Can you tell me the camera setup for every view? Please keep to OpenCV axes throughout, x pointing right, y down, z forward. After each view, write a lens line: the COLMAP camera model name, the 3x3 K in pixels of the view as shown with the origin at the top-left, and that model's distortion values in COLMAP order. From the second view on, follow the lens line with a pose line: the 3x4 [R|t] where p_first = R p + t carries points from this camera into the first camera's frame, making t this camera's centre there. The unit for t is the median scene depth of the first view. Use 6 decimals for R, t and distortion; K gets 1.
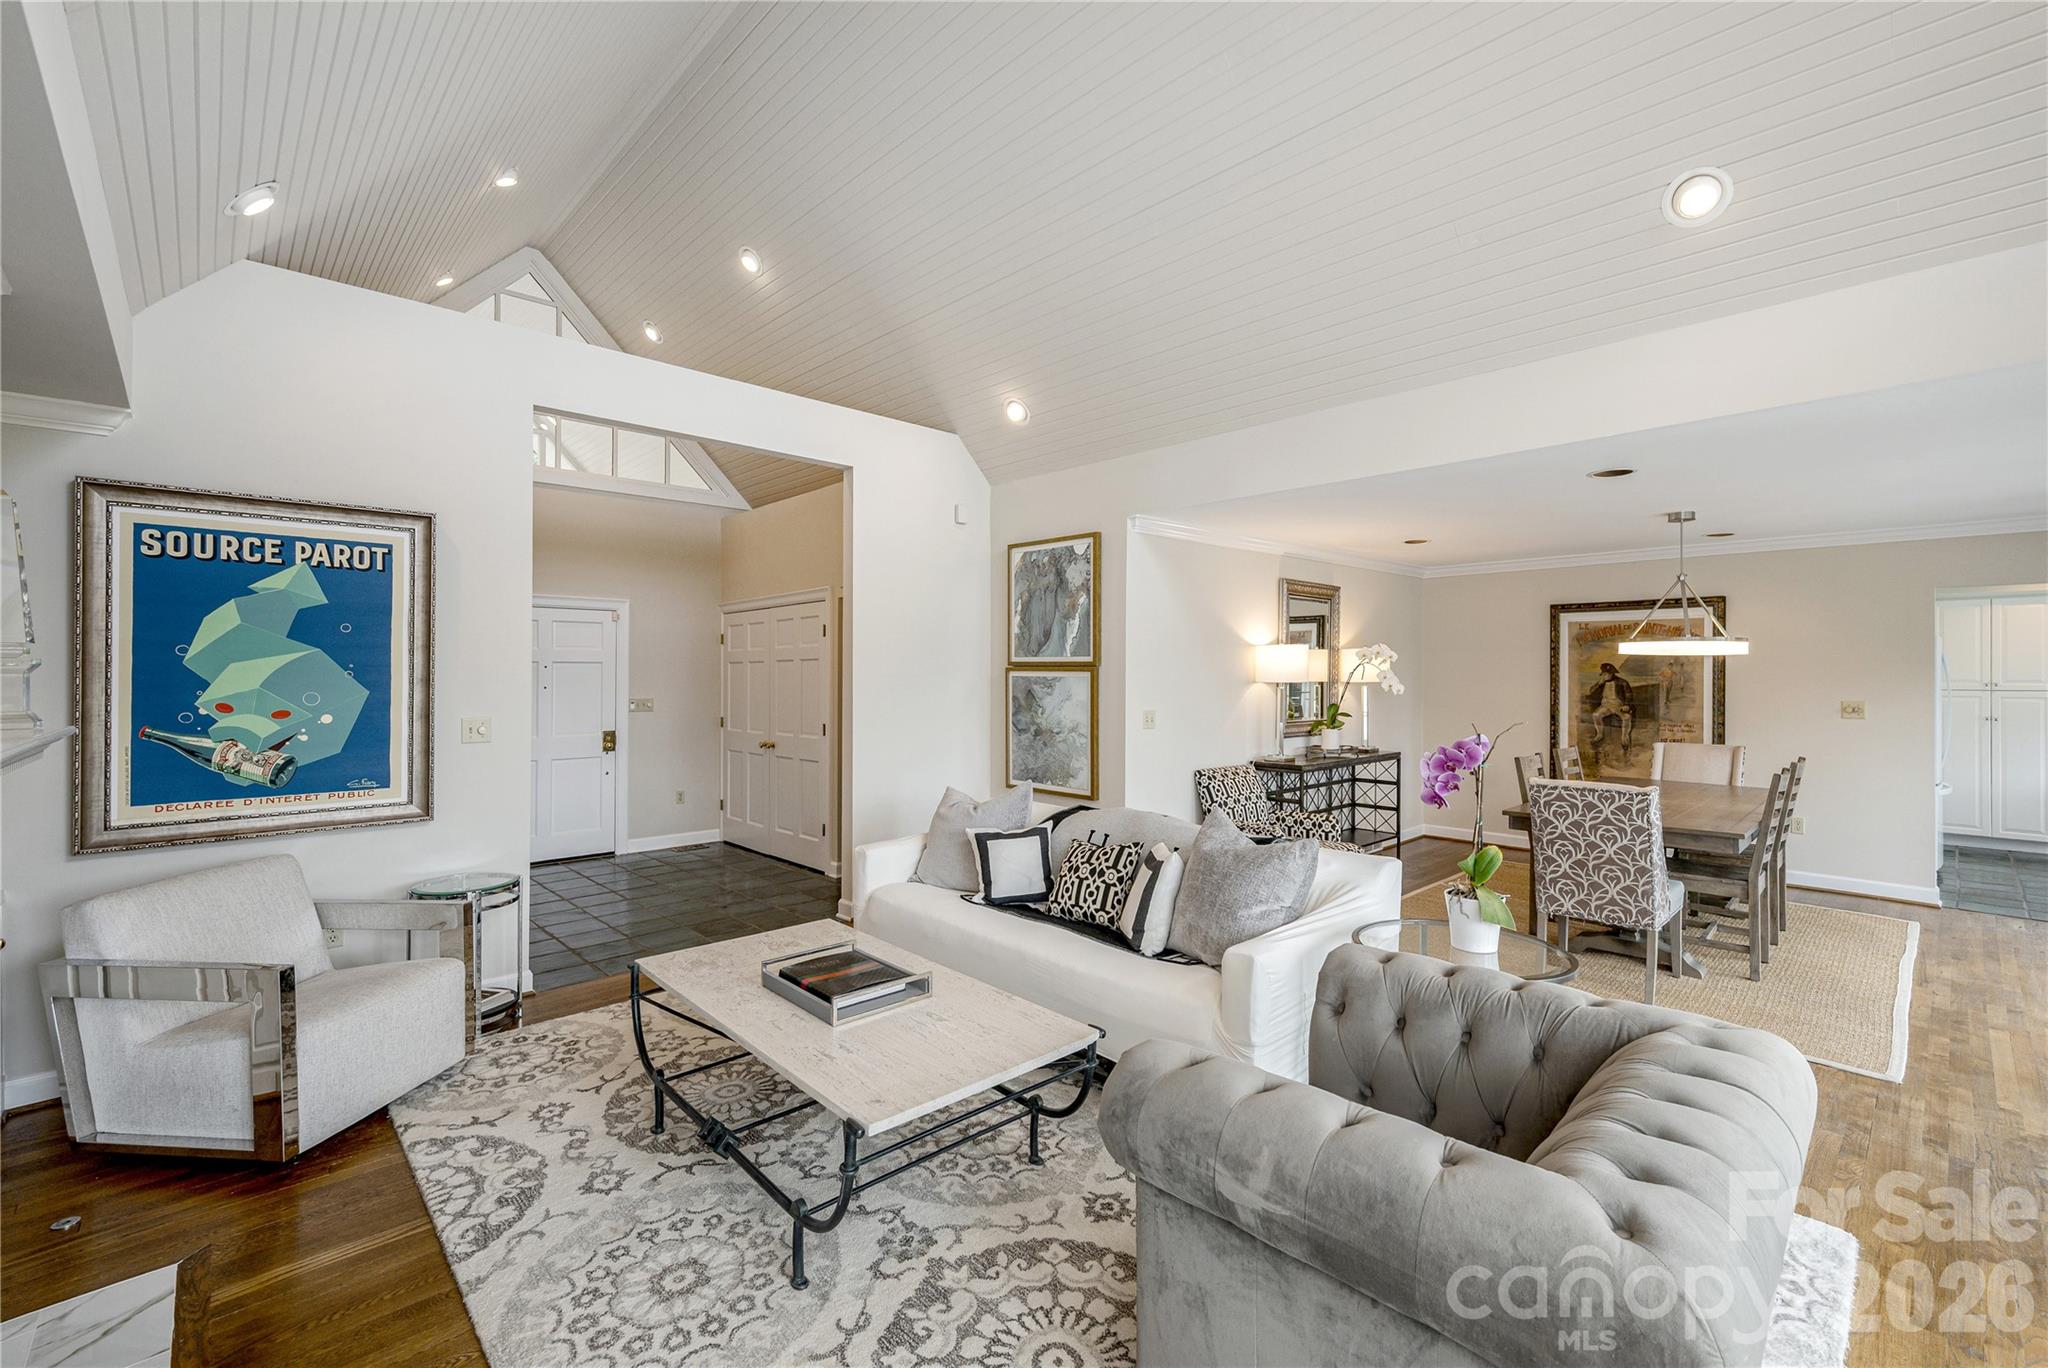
lens RADIAL K [[833.6, 0, 1035.6], [0, 833.6, 671.7], [0, 0, 1]] dist [0.000410, 0.000412]
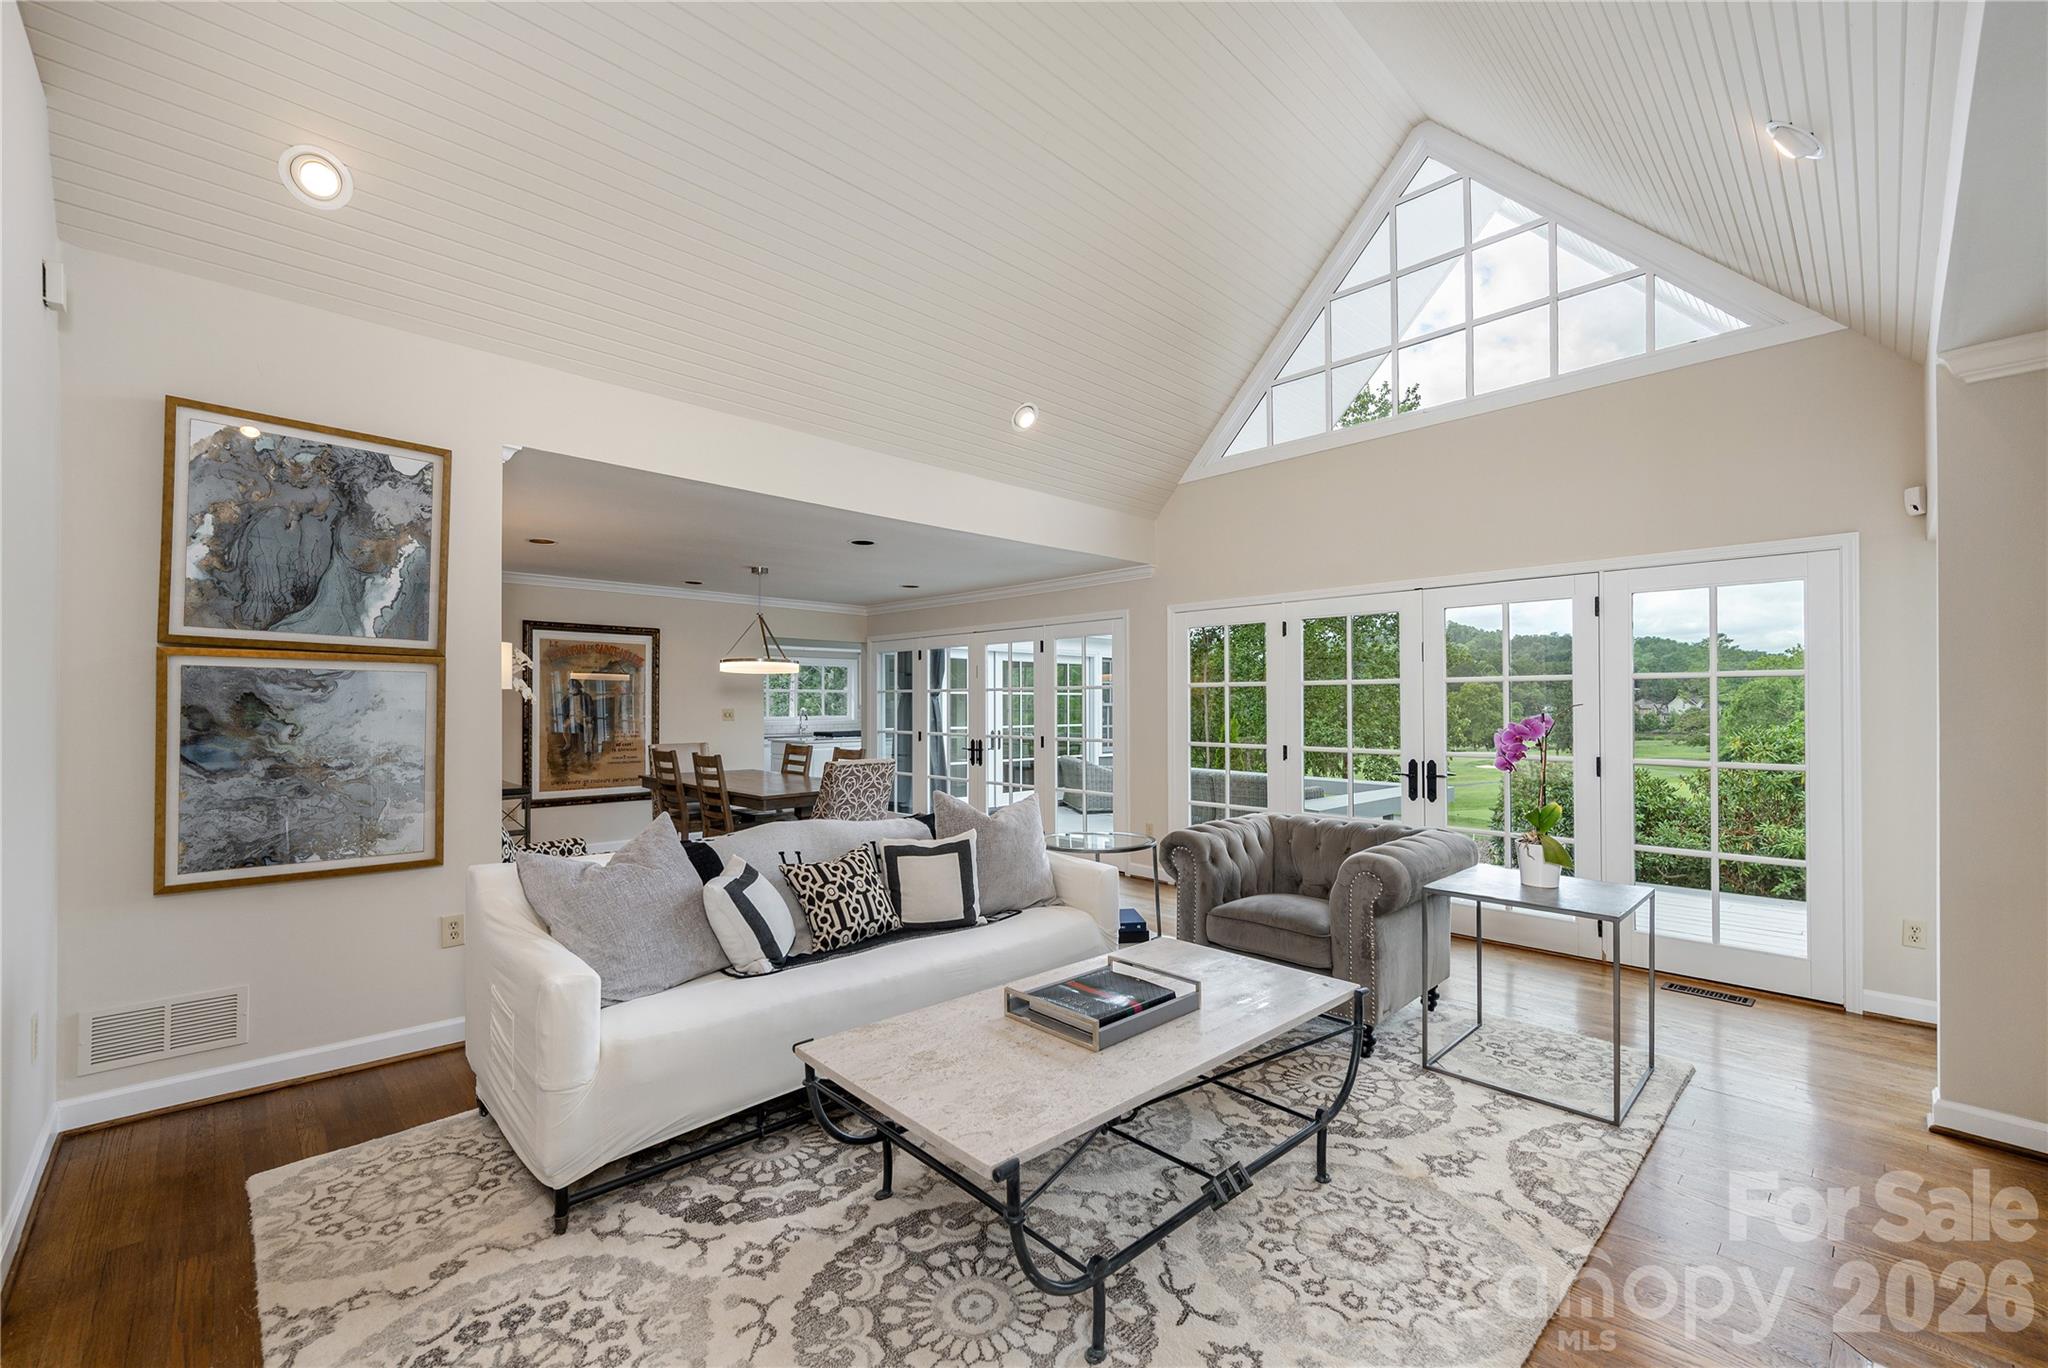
lens RADIAL K [[833.6, 0, 1016.6], [0, 833.6, 700.2], [0, 0, 1]] dist [0.000410, 0.000412]
pose [[0.027229, 0.005329, 0.999615, -0.545217], [-0.004833, 0.999975, -0.005199, 0.028020], [-0.999618, -0.004689, 0.027254, 0.522832]]
